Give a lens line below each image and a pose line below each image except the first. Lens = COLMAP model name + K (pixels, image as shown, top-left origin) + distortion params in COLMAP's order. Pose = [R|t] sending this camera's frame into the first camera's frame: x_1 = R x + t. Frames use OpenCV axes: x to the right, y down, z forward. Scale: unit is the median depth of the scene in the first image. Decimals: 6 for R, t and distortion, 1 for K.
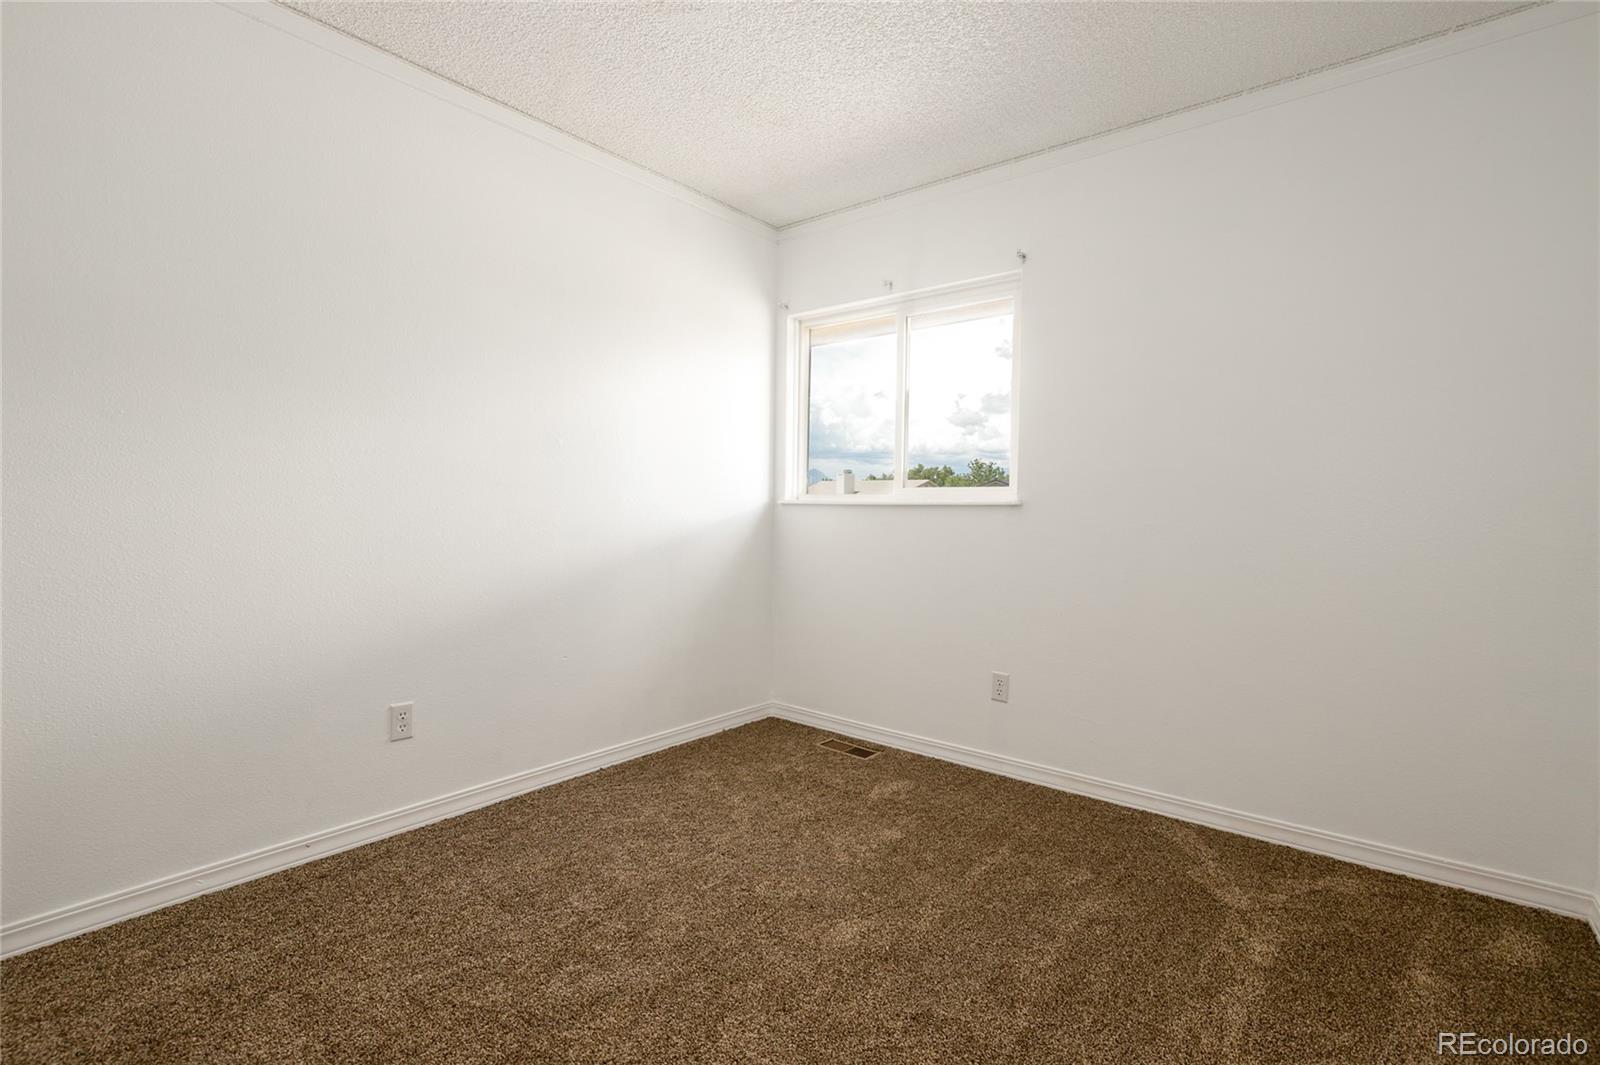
lens RADIAL K [[738.2, 0, 805.8], [0, 738.2, 525.6], [0, 0, 1]] dist [-0.004290, -0.000556]
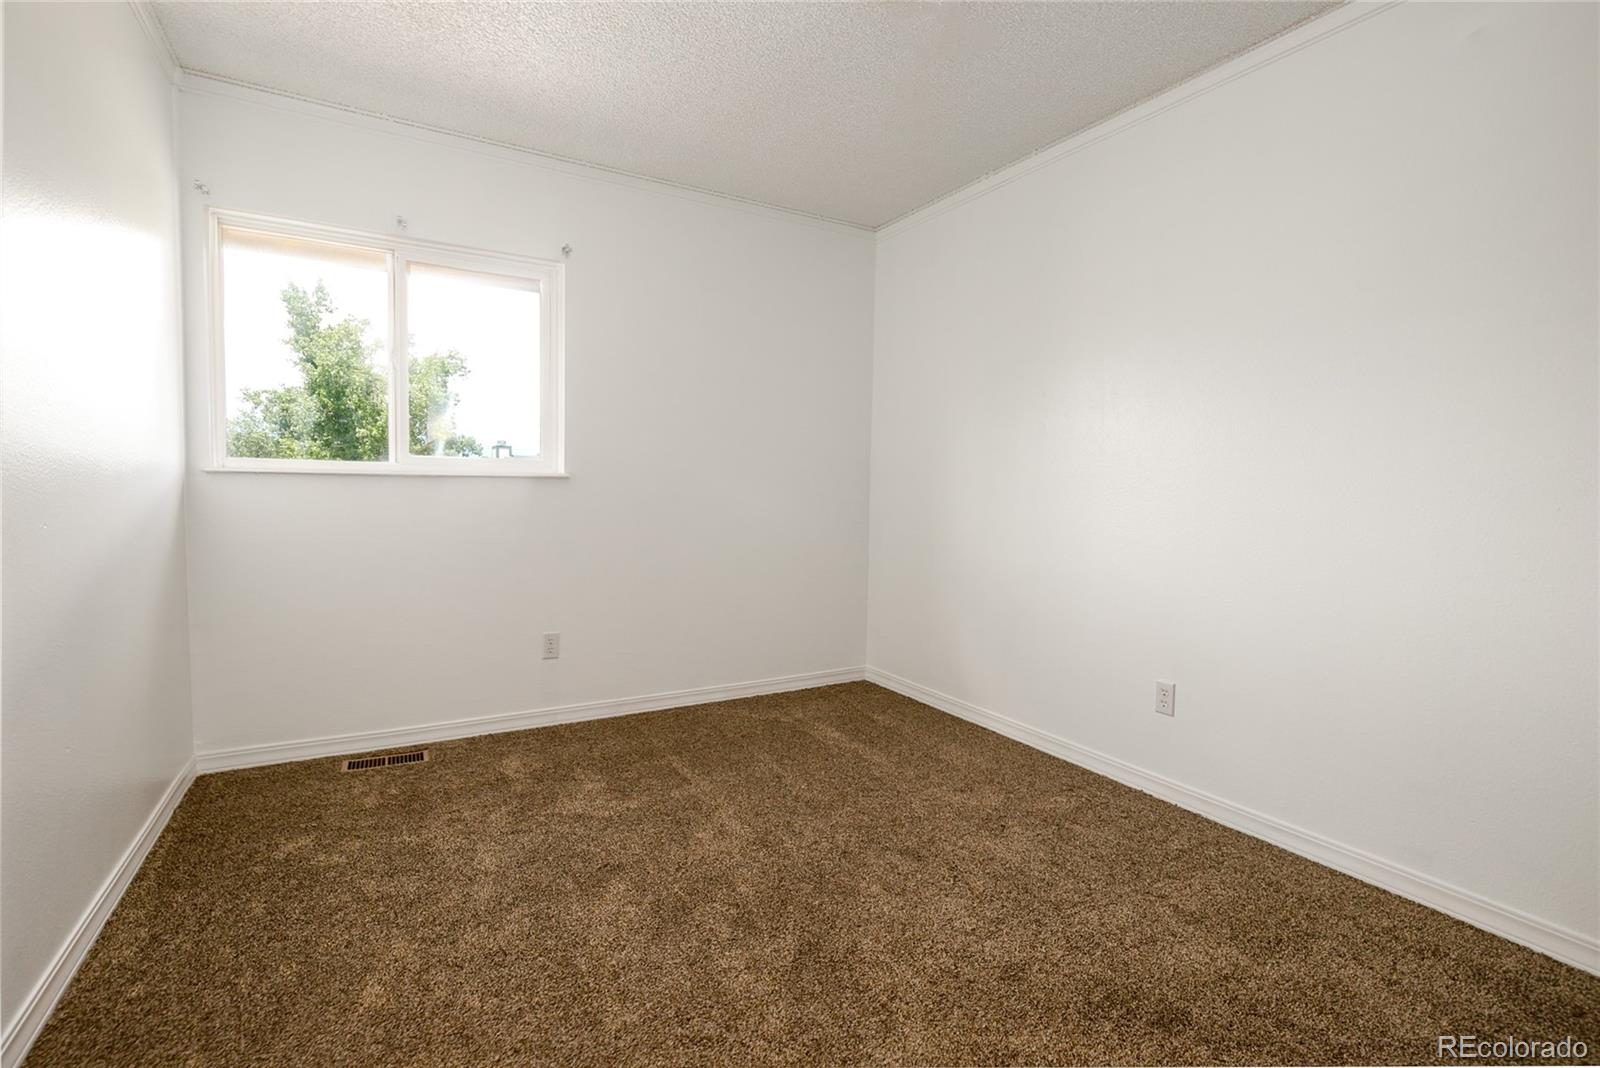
lens RADIAL K [[738.2, 0, 805.8], [0, 738.2, 527.1], [0, 0, 1]] dist [-0.004290, -0.000556]
pose [[0.359163, -0.058613, 0.931433, -0.571690], [0.015764, 0.998265, 0.056740, -0.009491], [-0.933142, -0.005696, 0.359463, 0.252605]]
